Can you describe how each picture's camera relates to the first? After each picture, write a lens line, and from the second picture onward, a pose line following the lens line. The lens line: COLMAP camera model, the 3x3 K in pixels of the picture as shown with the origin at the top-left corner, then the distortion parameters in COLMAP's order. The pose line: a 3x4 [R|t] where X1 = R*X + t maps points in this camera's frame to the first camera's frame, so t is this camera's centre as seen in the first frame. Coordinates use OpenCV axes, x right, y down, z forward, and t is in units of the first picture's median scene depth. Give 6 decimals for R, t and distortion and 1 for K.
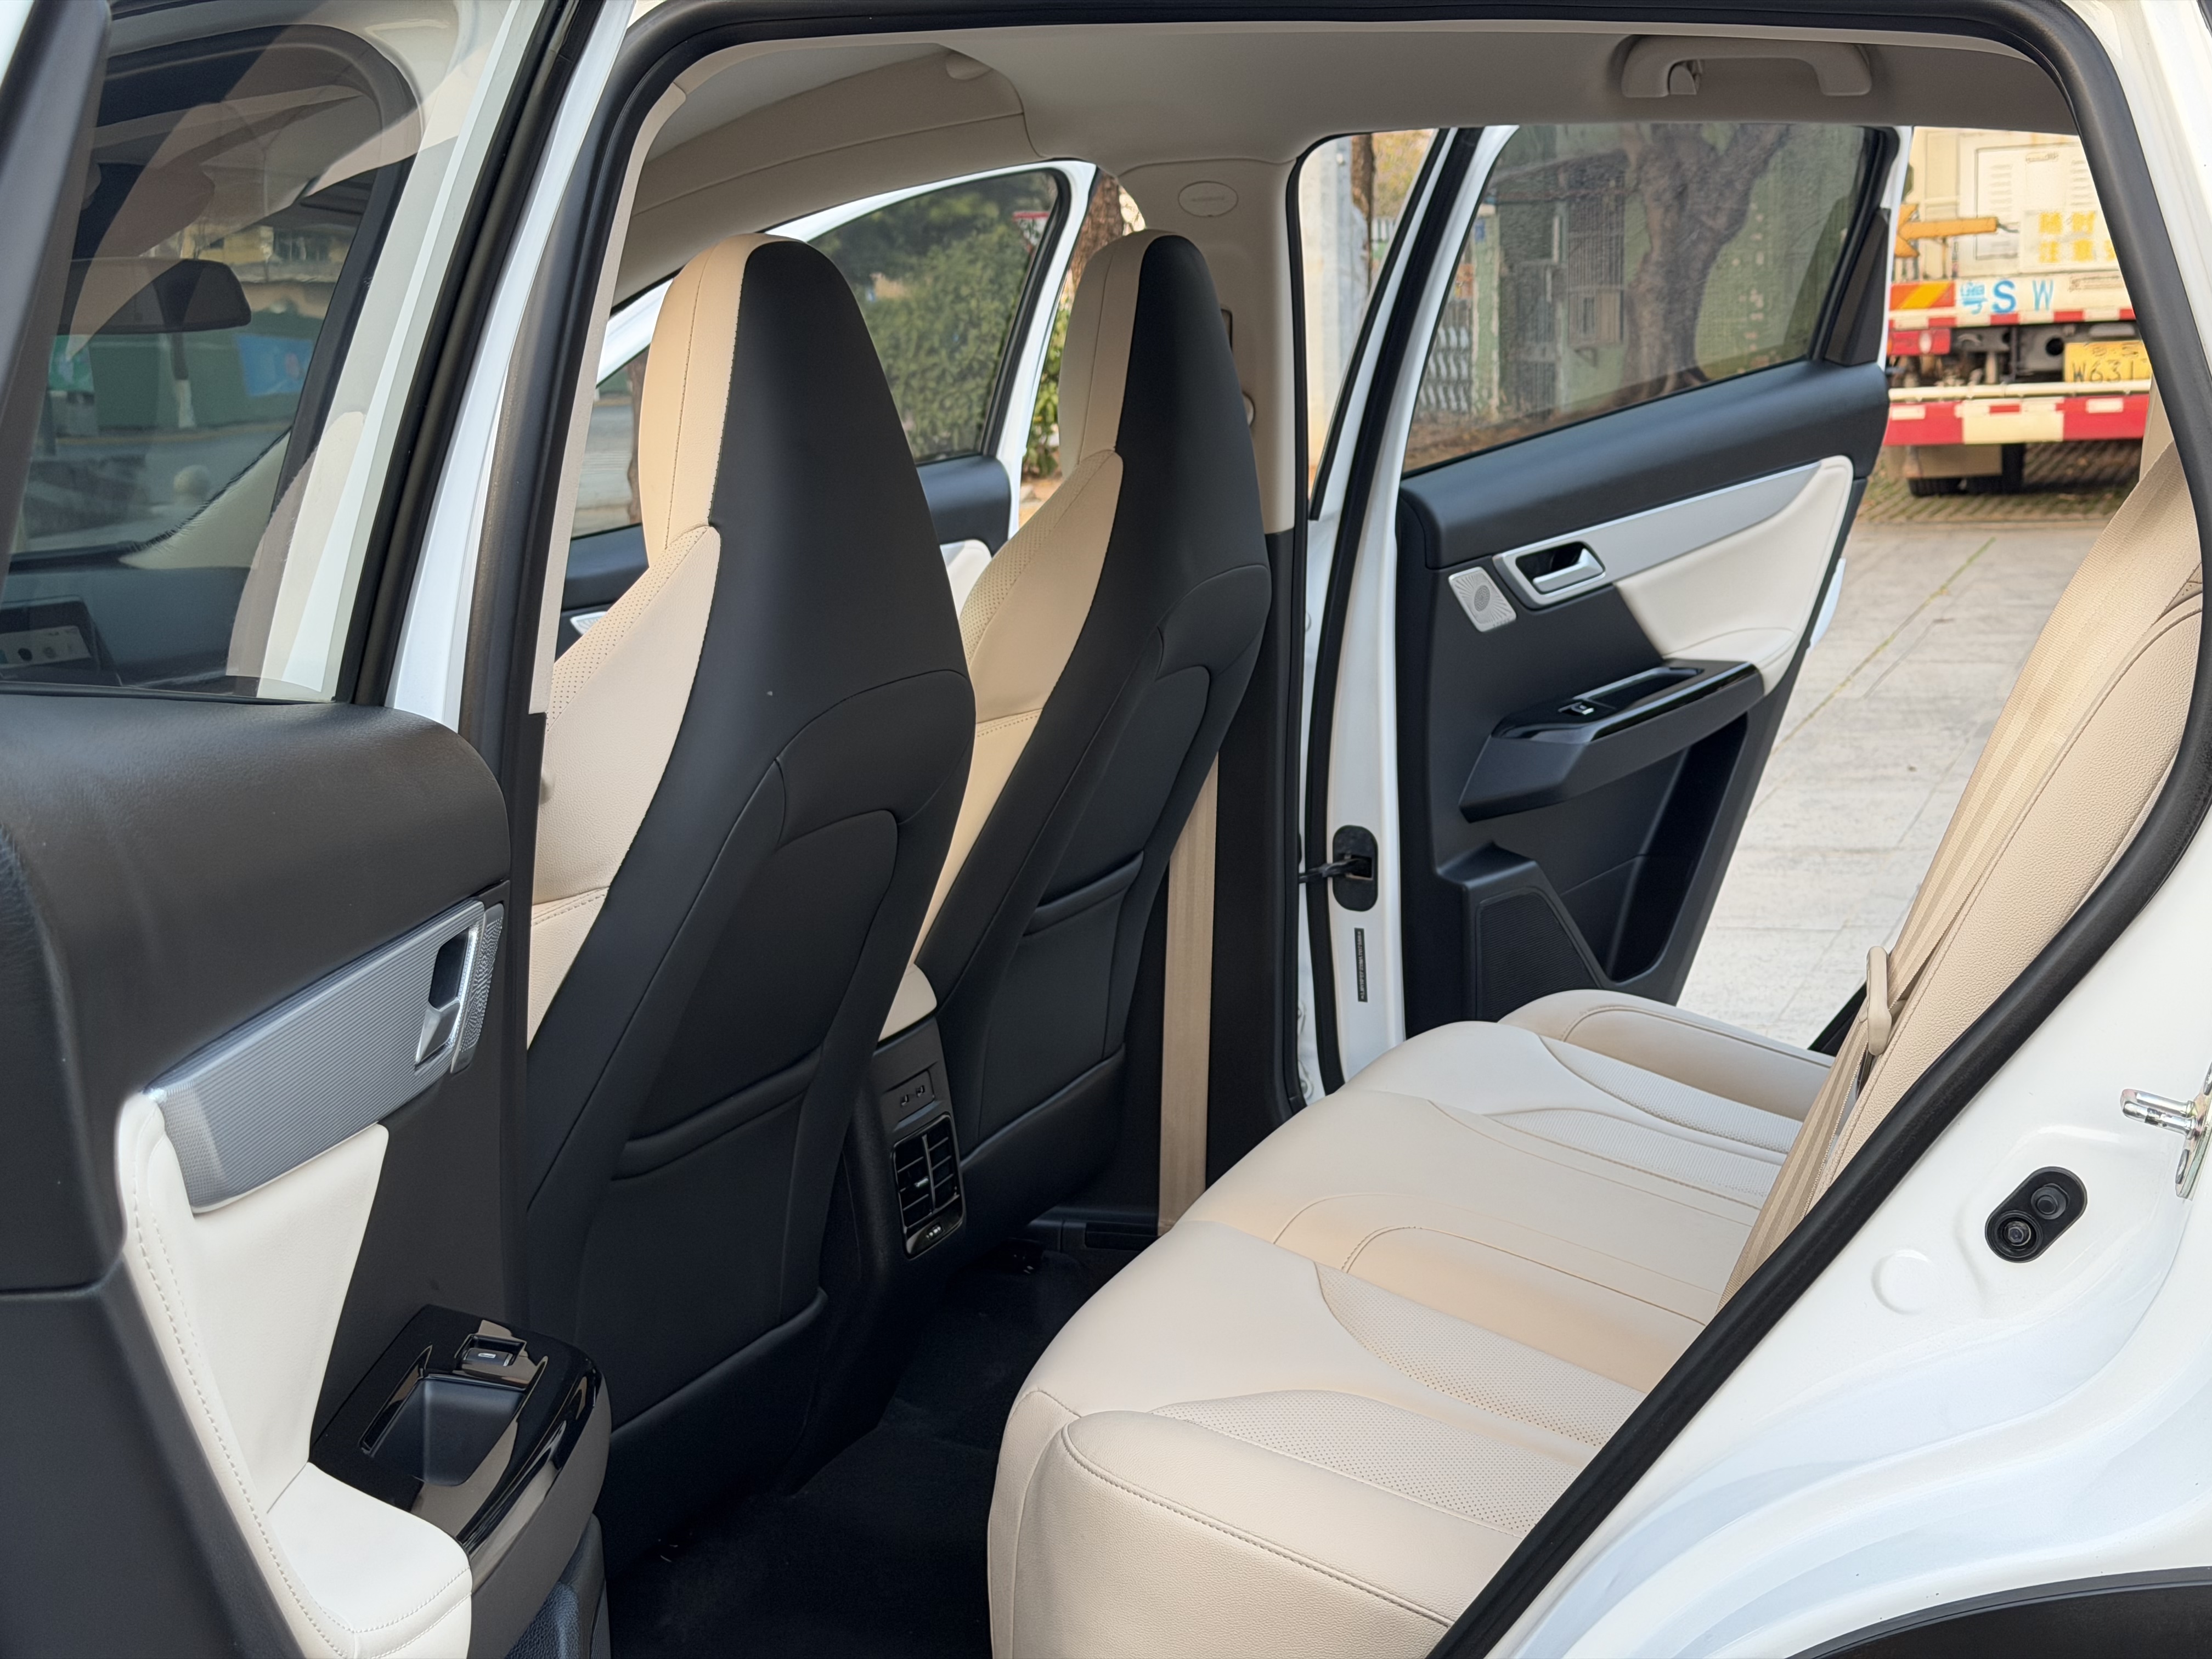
lens RADIAL K [[3094.7, 0, 1094.5], [0, 3094.7, 832.6], [0, 0, 1]] dist [0.169217, -0.116965]
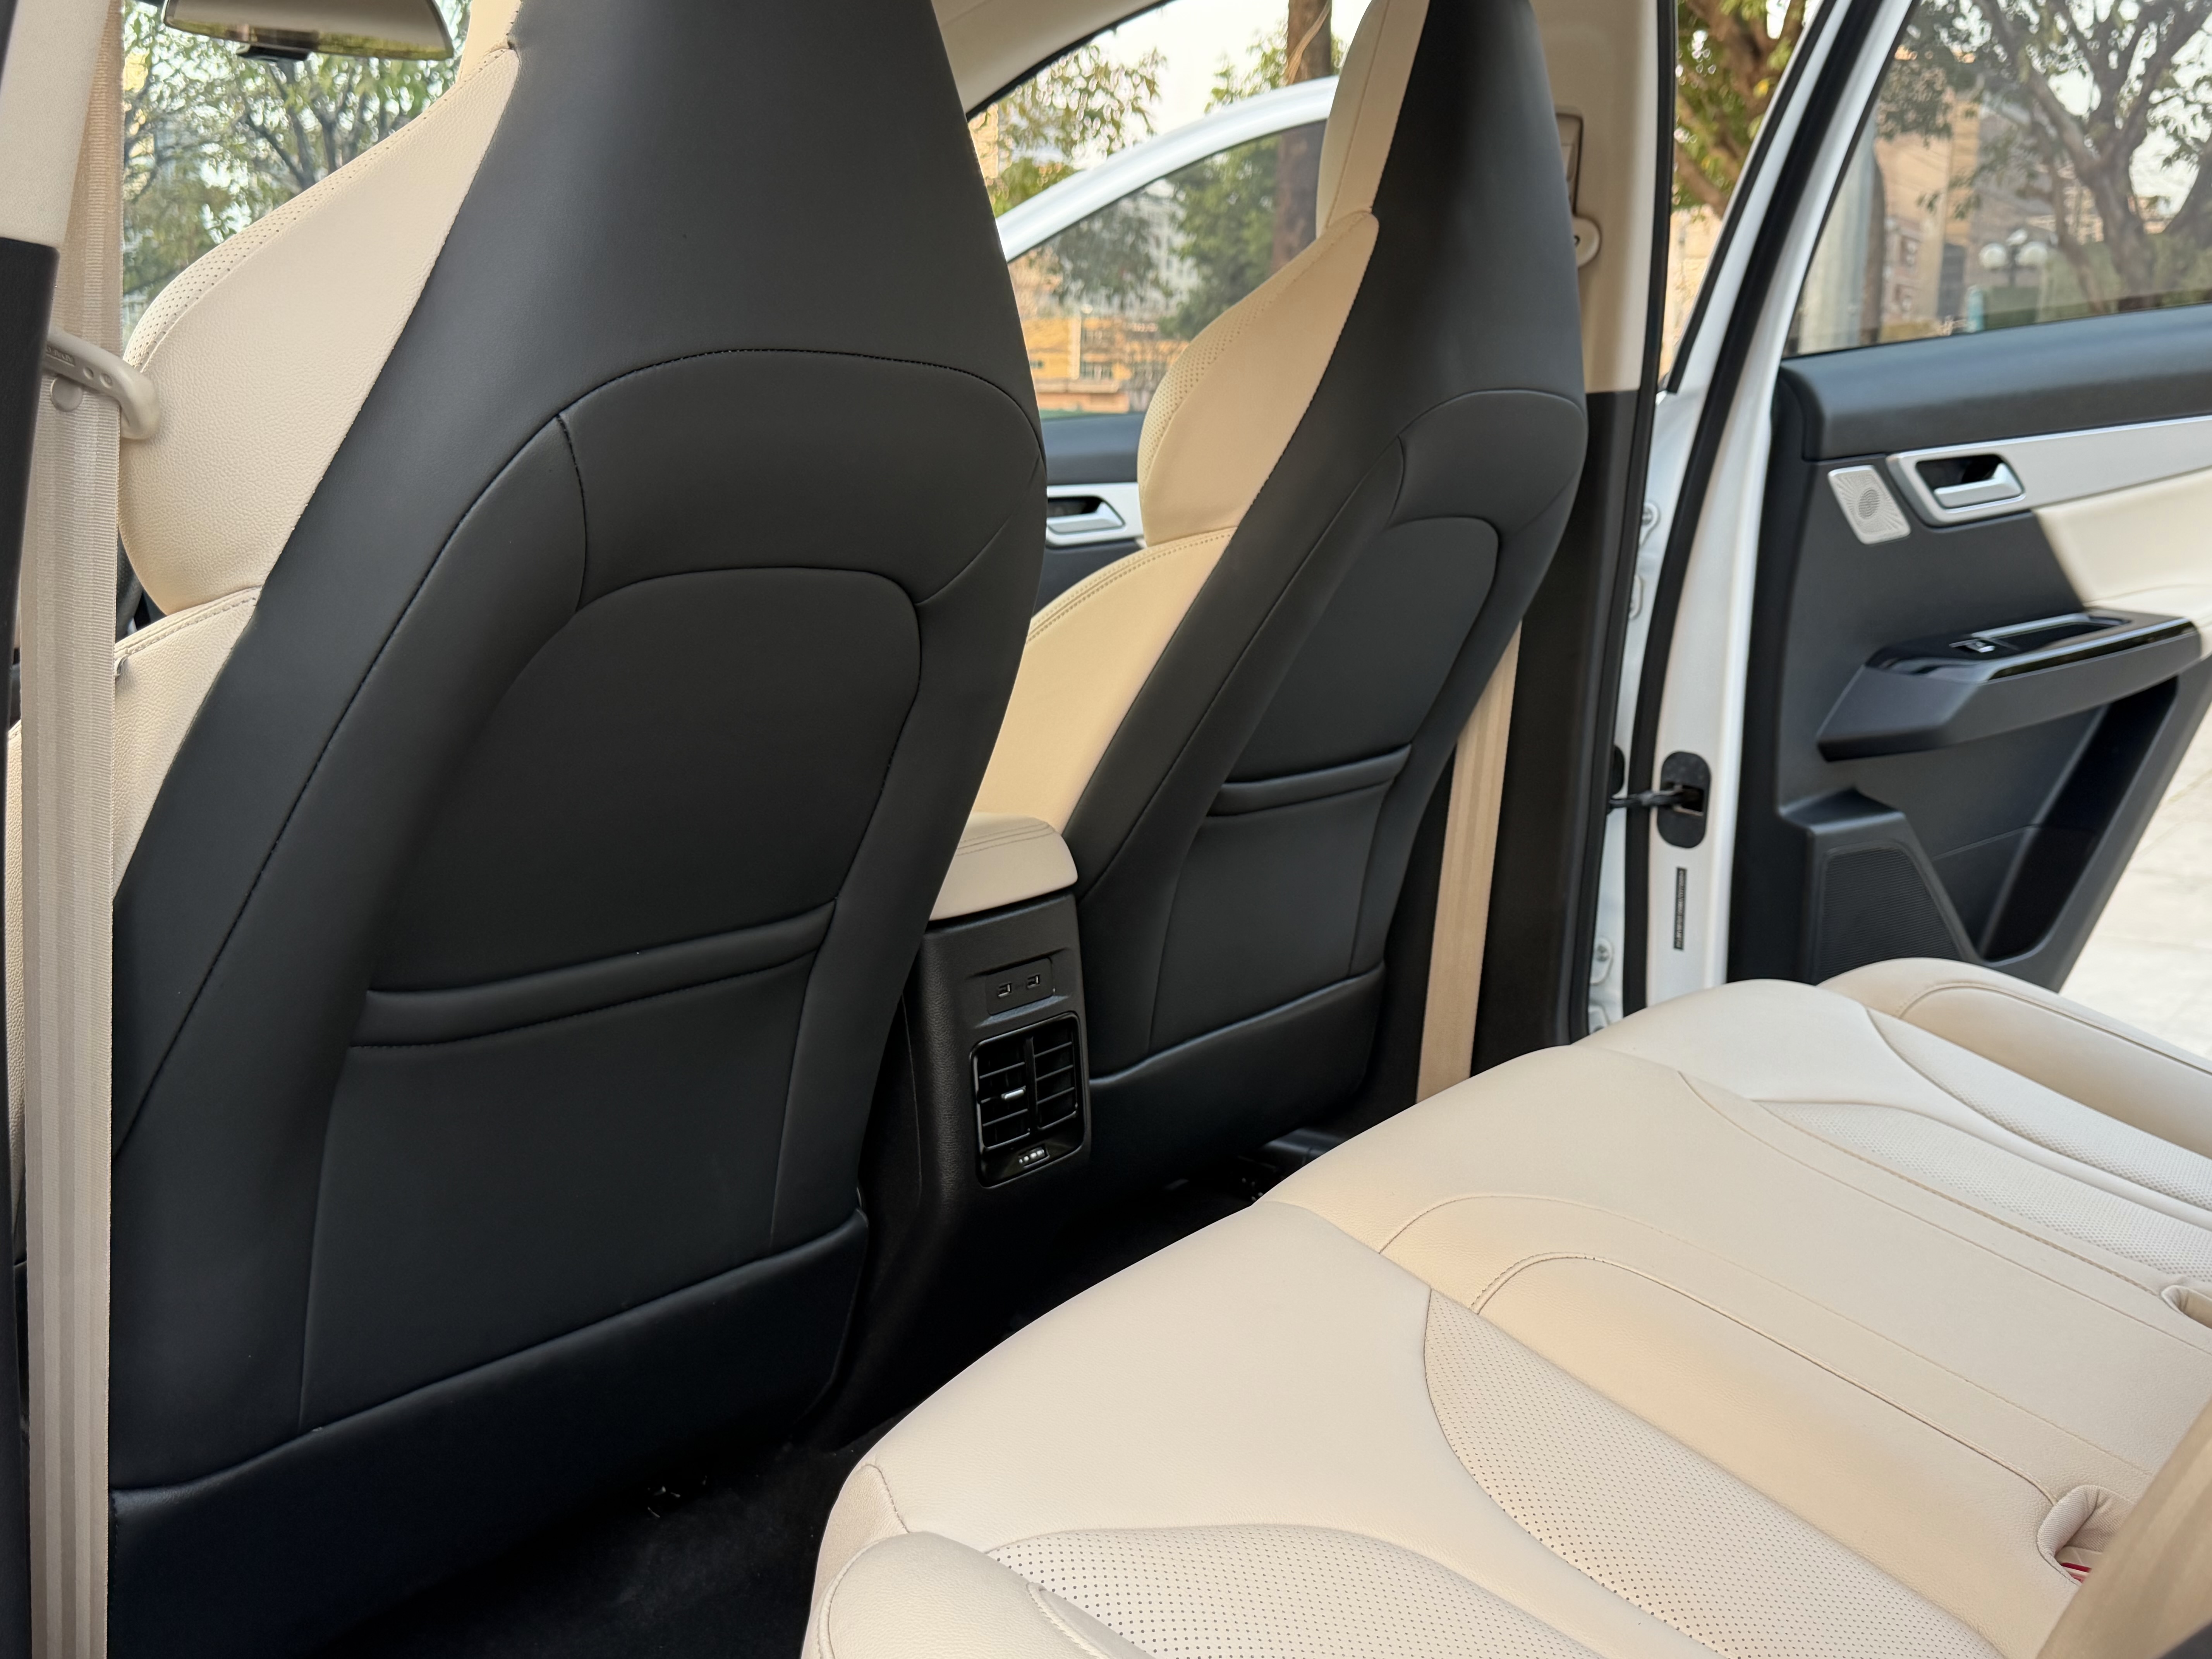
lens RADIAL K [[2197.9, 0, 1100.4], [0, 2197.9, 835.2], [0, 0, 1]] dist [0.204592, -0.487437]
pose [[0.969115, 0.099890, -0.225475, 0.066115], [-0.097147, 0.994998, 0.023257, 0.022901], [0.226671, -0.000634, 0.973971, 0.336398]]
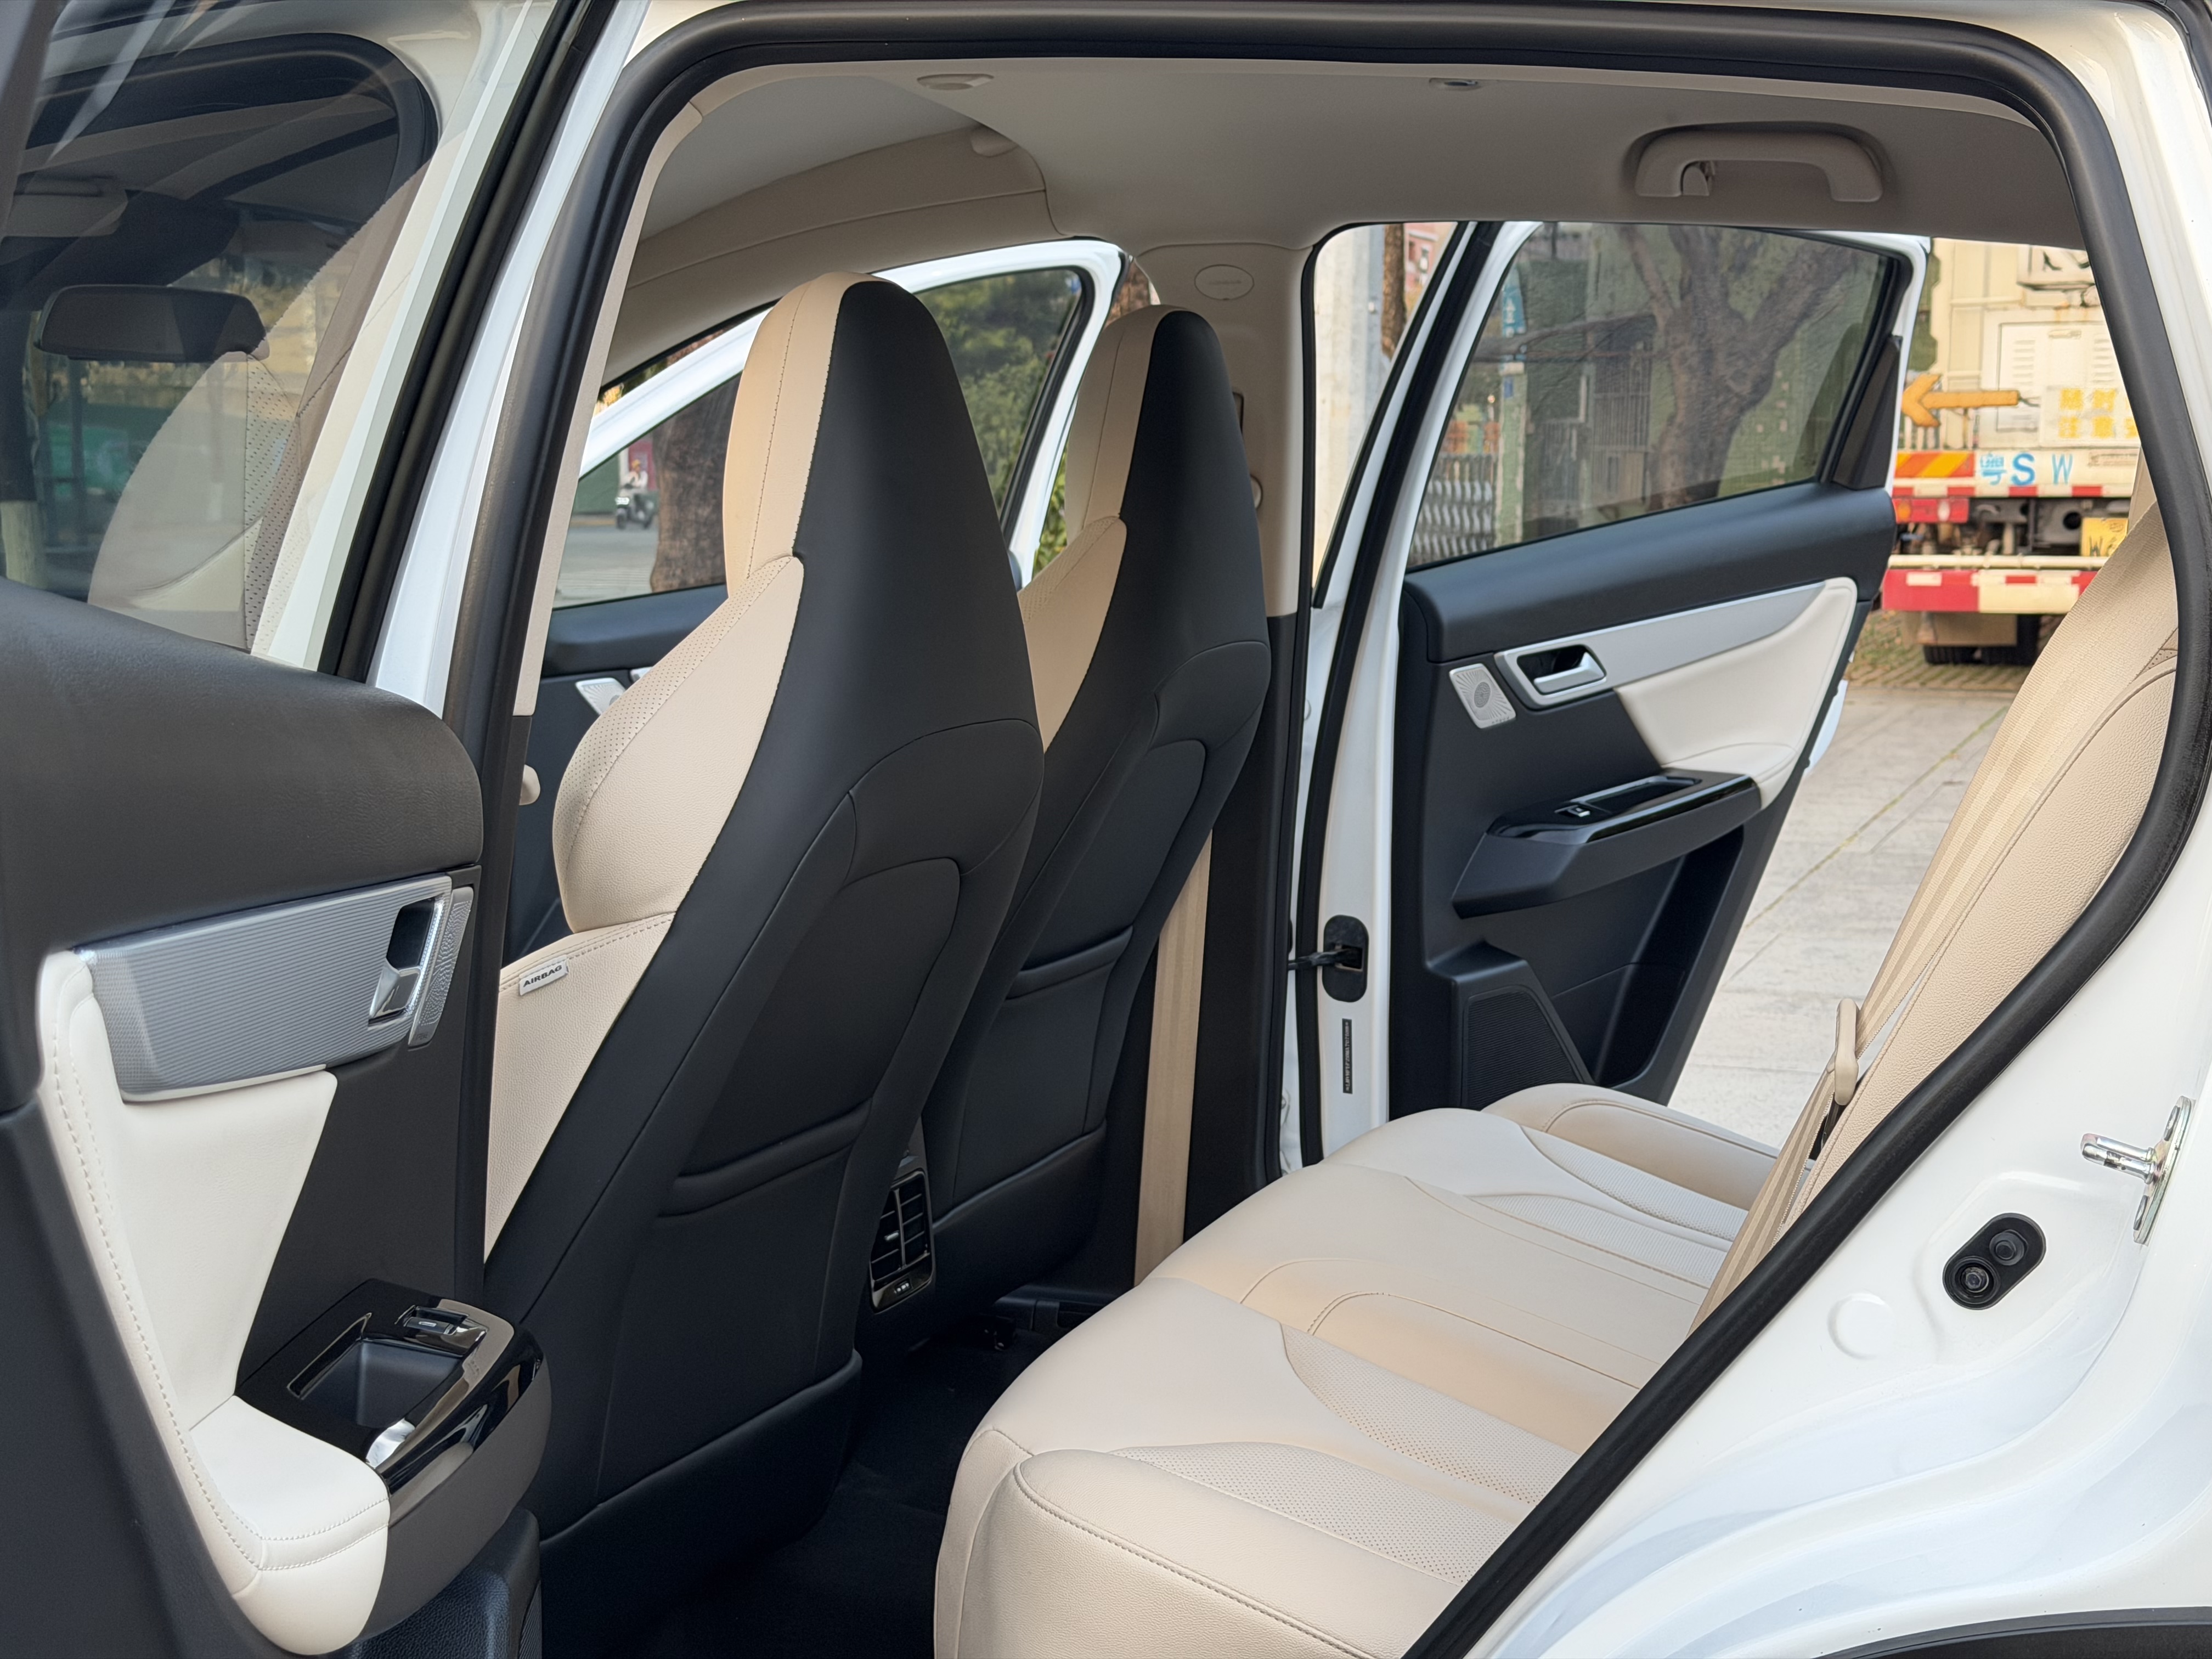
lens RADIAL K [[3094.7, 0, 1106.0], [0, 3094.7, 829.5], [0, 0, 1]] dist [0.160173, 0.016494]
pose [[0.999021, 0.044239, -0.000598, 0.005763], [-0.044221, 0.997989, -0.045425, 0.018631], [-0.001413, 0.045407, 0.998968, 0.000299]]
